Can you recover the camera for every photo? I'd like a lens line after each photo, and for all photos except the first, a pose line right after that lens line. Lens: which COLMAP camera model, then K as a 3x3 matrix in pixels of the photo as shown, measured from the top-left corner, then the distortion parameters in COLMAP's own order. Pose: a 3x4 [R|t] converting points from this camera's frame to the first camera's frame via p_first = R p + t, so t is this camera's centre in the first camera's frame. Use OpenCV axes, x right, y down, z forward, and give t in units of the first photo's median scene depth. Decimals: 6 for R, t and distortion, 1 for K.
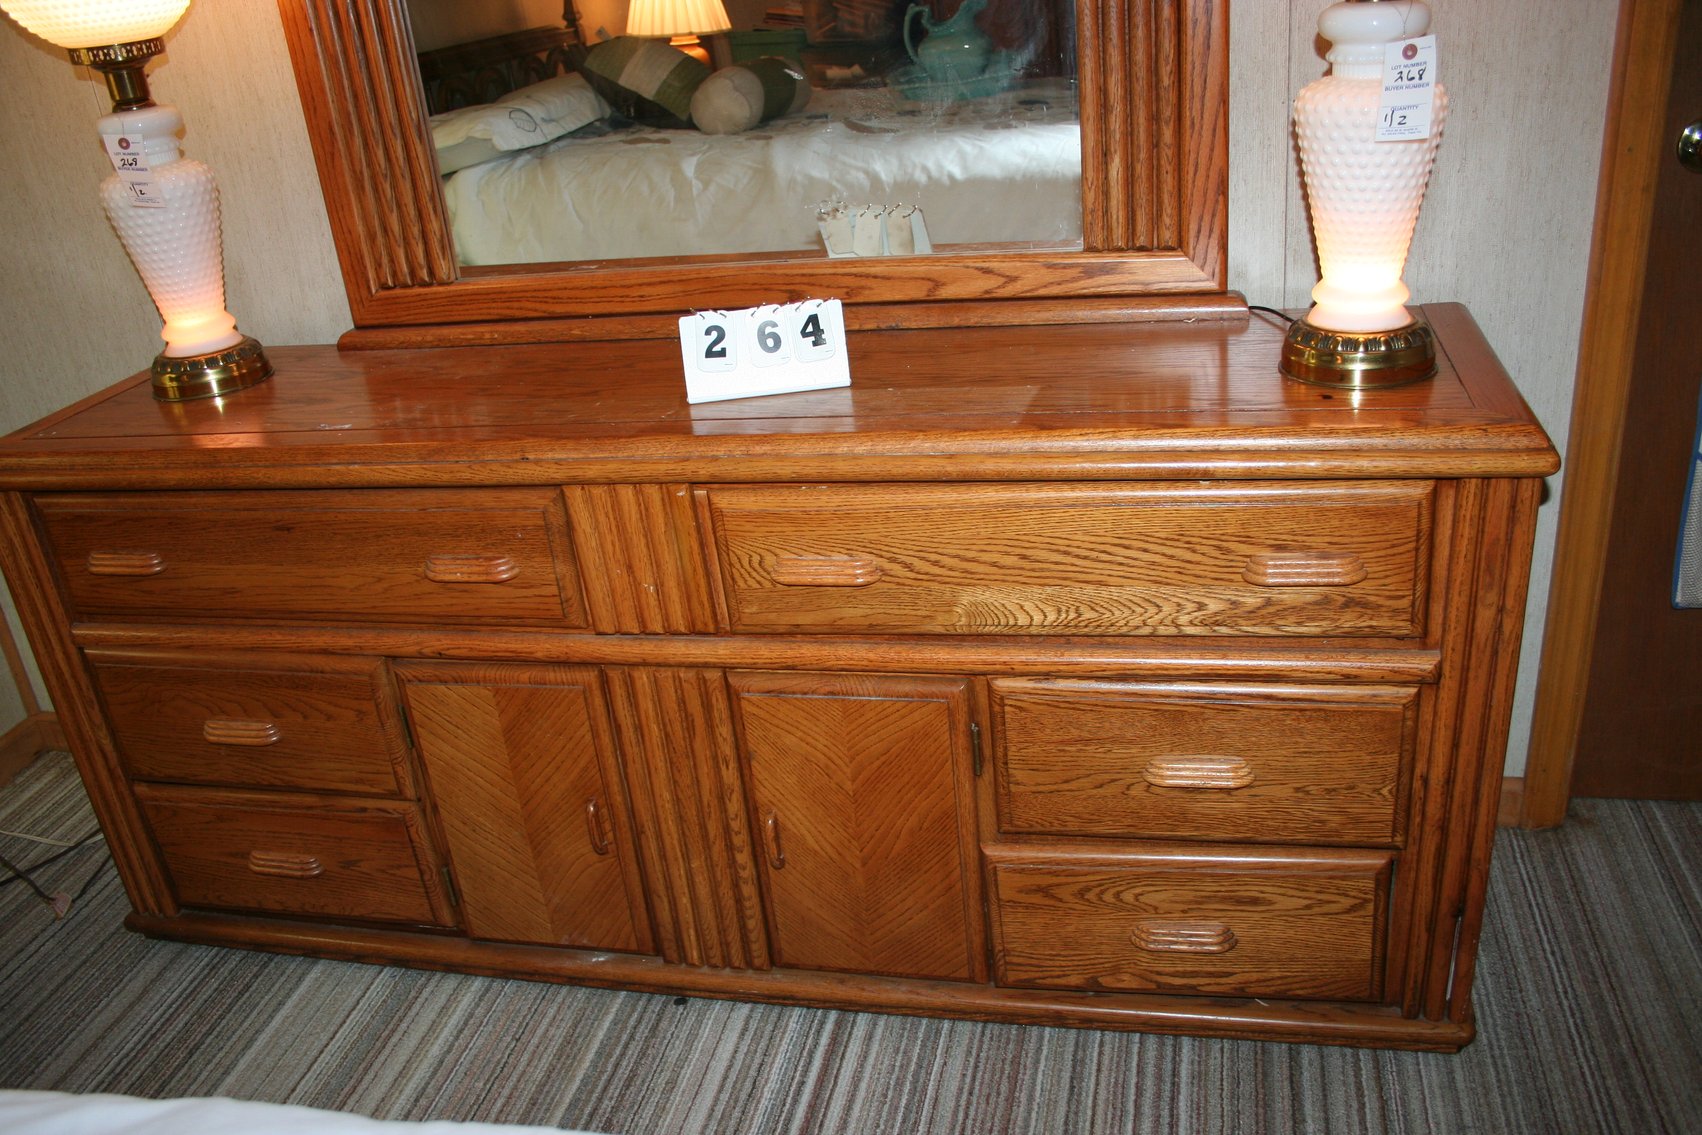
lens RADIAL K [[1378.2, 0, 842.3], [0, 1378.2, 619.4], [0, 0, 1]] dist [-0.136566, 0.110183]
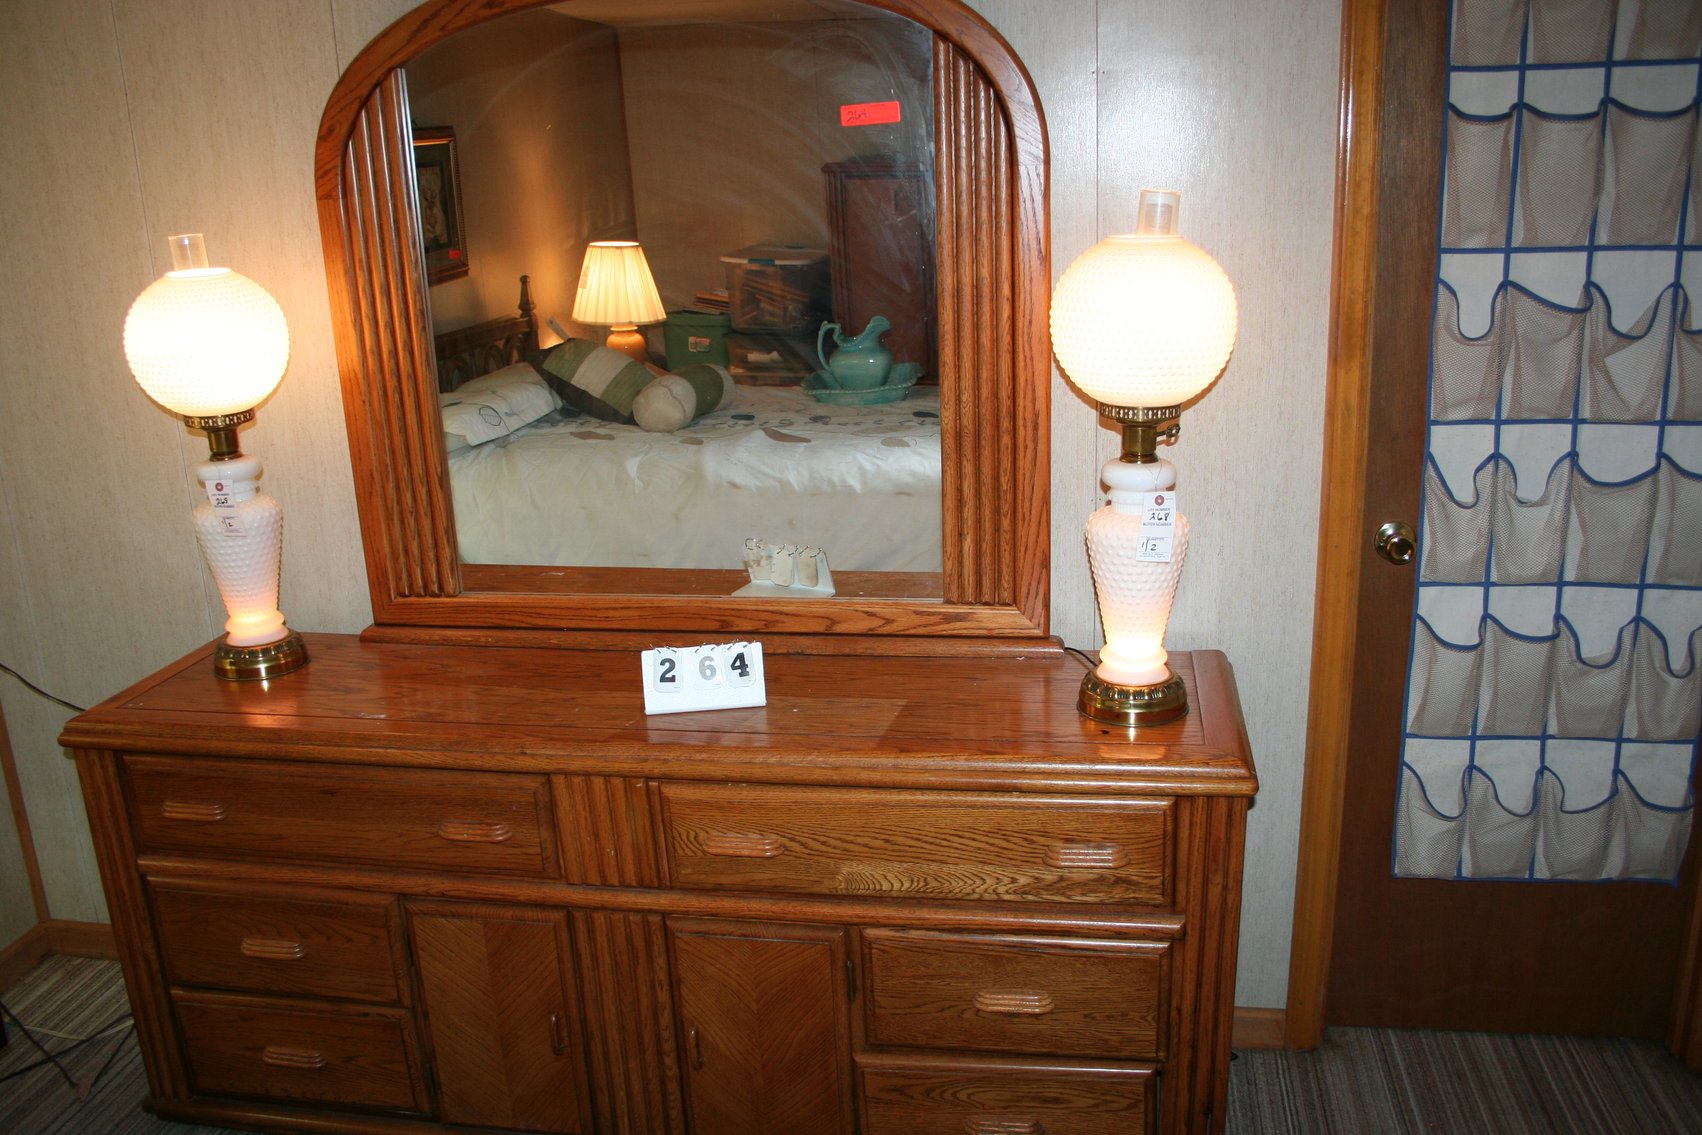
lens RADIAL K [[1378.2, 0, 842.3], [0, 1378.2, 619.4], [0, 0, 1]] dist [-0.136566, 0.110183]
pose [[0.996830, 0.039894, 0.068835, -0.015287], [-0.028698, 0.987249, -0.156573, -0.041874], [-0.074203, 0.154101, 0.985265, -0.345045]]
